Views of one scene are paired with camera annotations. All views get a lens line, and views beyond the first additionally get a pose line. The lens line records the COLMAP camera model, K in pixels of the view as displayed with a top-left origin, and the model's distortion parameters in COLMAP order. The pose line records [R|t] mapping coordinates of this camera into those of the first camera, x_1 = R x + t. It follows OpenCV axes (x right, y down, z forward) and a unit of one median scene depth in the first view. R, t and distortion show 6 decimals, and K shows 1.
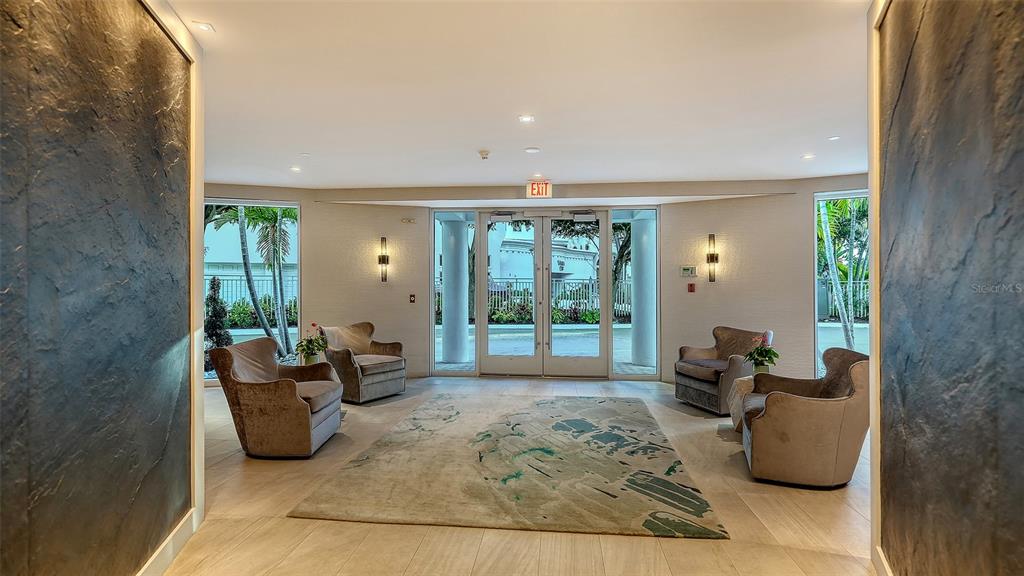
lens RADIAL K [[501.8, 0, 513.8], [0, 501.8, 287.3], [0, 0, 1]] dist [0.004761, 0.000574]
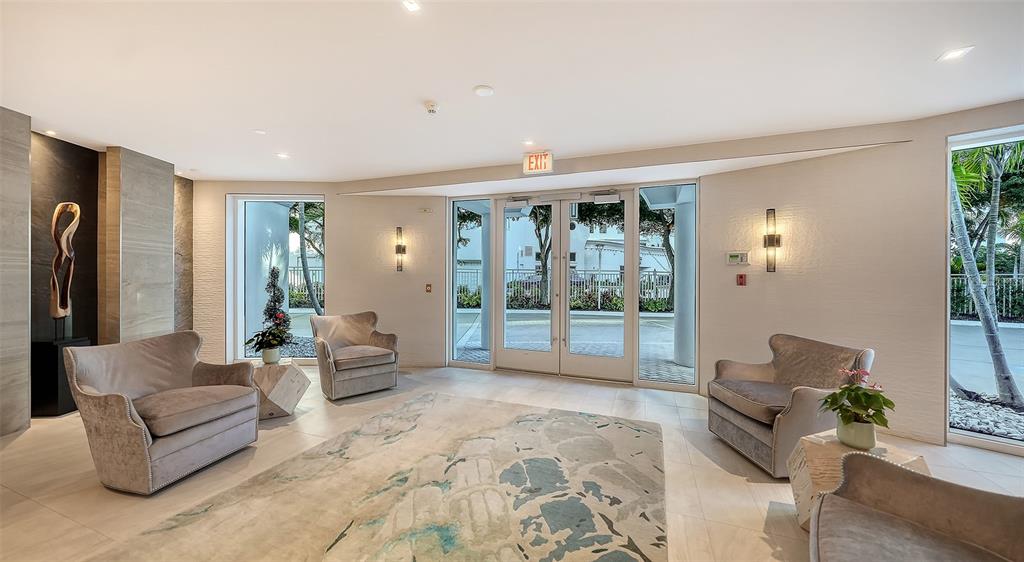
lens RADIAL K [[372.9, 0, 508.4], [0, 372.9, 279.0], [0, 0, 1]] dist [-0.002817, -0.000355]
pose [[0.964802, 0.007858, -0.262860, 0.177643], [-0.007175, 0.999968, 0.003557, 0.000578], [0.262879, -0.001546, 0.964827, 0.392114]]
